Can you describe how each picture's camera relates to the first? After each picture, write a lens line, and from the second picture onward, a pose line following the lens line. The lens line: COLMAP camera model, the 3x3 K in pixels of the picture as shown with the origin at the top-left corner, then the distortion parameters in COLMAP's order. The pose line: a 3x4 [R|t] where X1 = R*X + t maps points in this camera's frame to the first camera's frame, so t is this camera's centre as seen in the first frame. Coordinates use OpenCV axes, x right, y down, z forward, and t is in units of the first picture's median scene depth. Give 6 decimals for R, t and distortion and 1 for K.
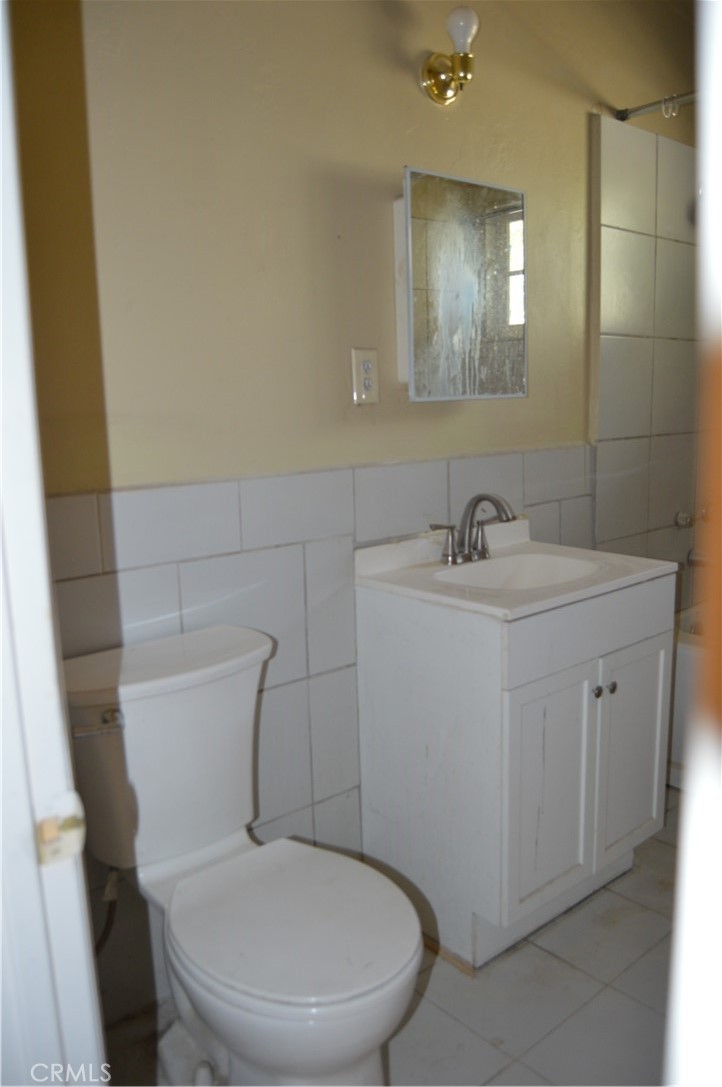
lens RADIAL K [[868.6, 0, 358.1], [0, 868.6, 546.5], [0, 0, 1]] dist [-0.093482, 0.032013]
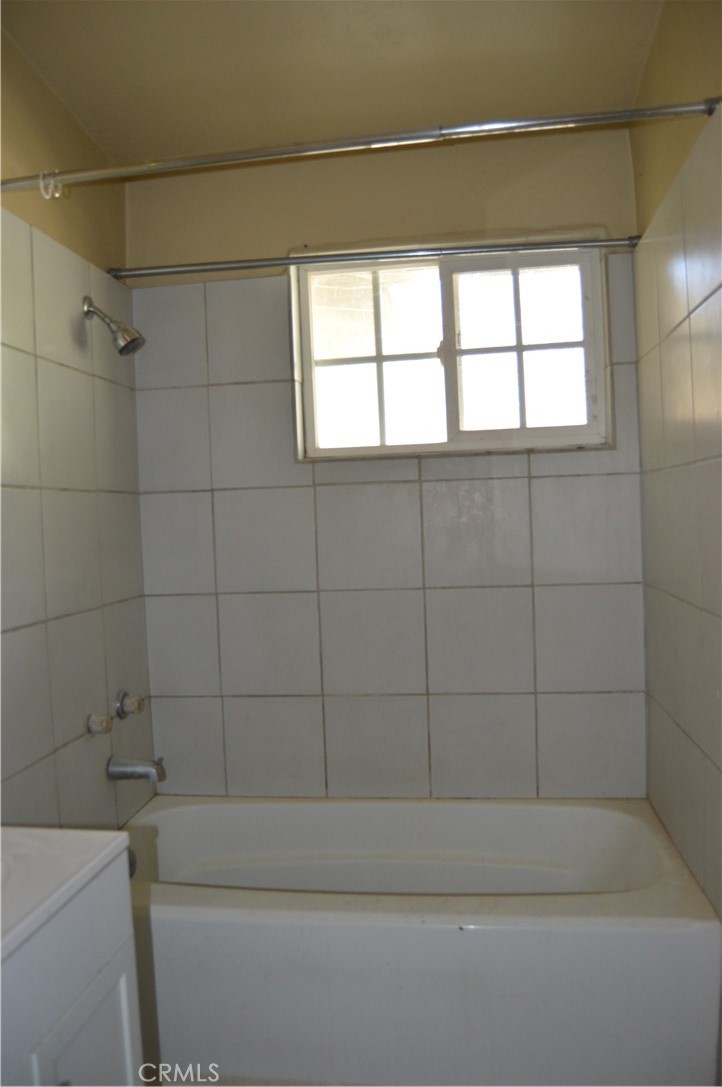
lens RADIAL K [[868.6, 0, 359.1], [0, 868.6, 542.2], [0, 0, 1]] dist [-0.093482, 0.032013]
pose [[0.755422, -0.026662, 0.654696, 0.086064], [0.138050, 0.983220, -0.119248, -0.092279], [-0.640531, 0.180464, 0.746427, 0.355859]]
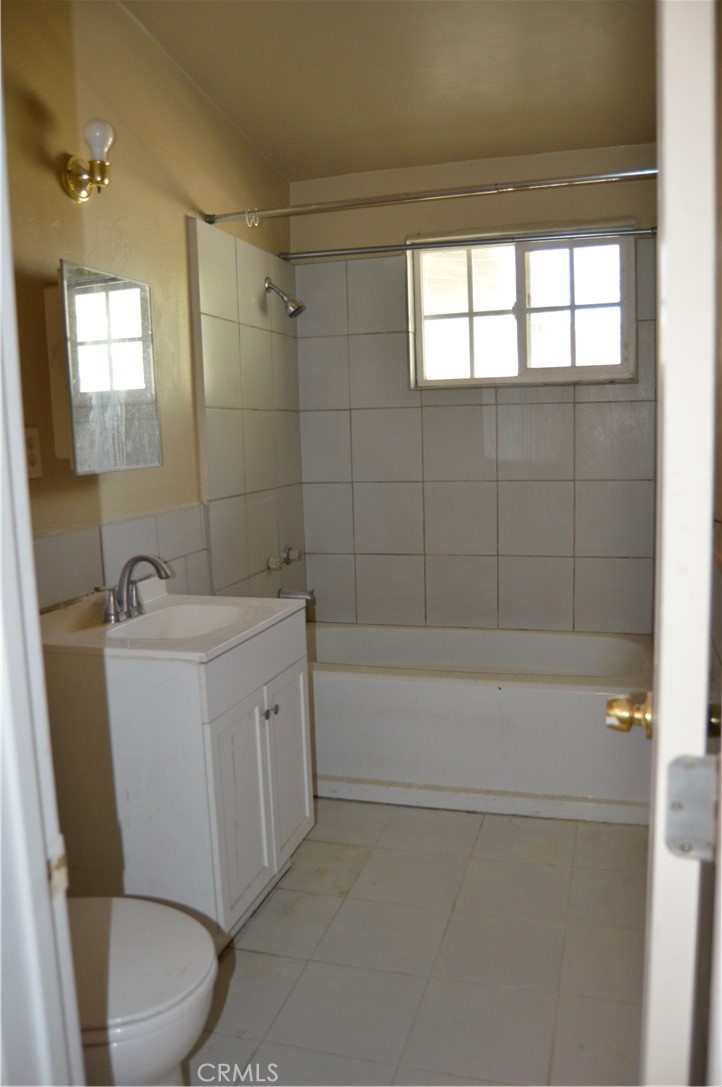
lens RADIAL K [[868.6, 0, 357.1], [0, 868.6, 547.8], [0, 0, 1]] dist [-0.093482, 0.032013]
pose [[0.846057, -0.072868, 0.528089, -0.197247], [0.104622, 0.994046, -0.030454, -0.007572], [-0.522725, 0.081015, 0.848643, -0.075834]]
